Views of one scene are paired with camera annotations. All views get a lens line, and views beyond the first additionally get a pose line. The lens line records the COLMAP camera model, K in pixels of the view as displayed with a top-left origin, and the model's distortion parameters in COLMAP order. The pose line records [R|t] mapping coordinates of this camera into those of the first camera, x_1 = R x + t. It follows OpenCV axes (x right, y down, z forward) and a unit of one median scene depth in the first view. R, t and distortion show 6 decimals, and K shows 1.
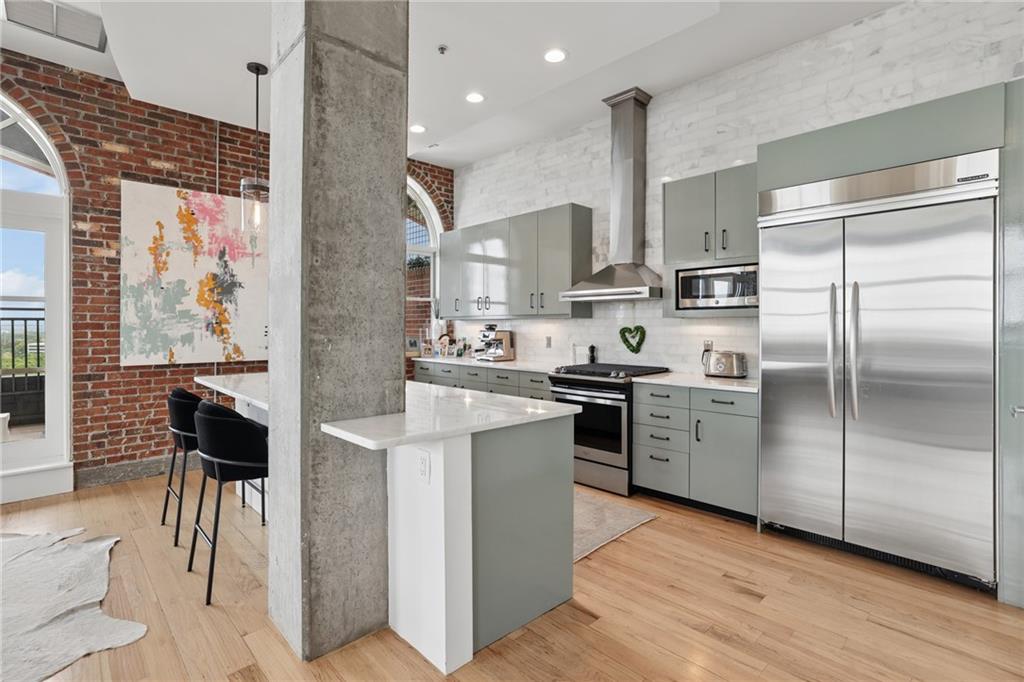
lens RADIAL K [[491.7, 0, 513.1], [0, 491.7, 333.5], [0, 0, 1]] dist [0.001610, 0.001350]
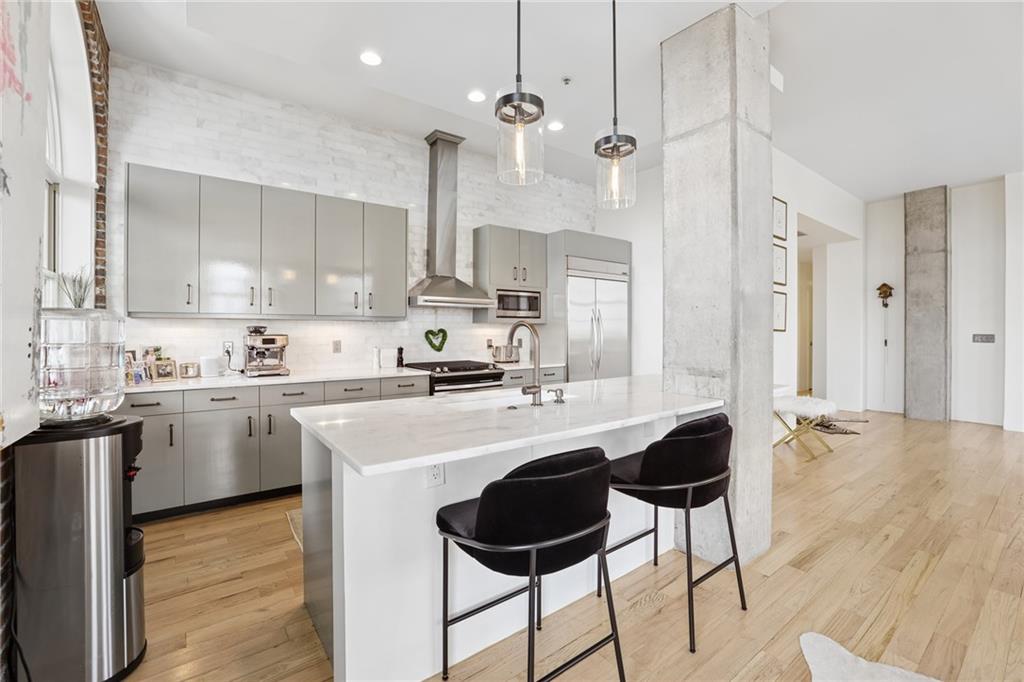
lens RADIAL K [[442.2, 0, 512.4], [0, 442.2, 335.6], [0, 0, 1]] dist [-0.014458, 0.001213]
pose [[0.132418, -0.014897, 0.991082, -0.783252], [0.013002, 0.999827, 0.013291, -0.010245], [-0.991109, 0.011126, 0.132589, 0.671181]]
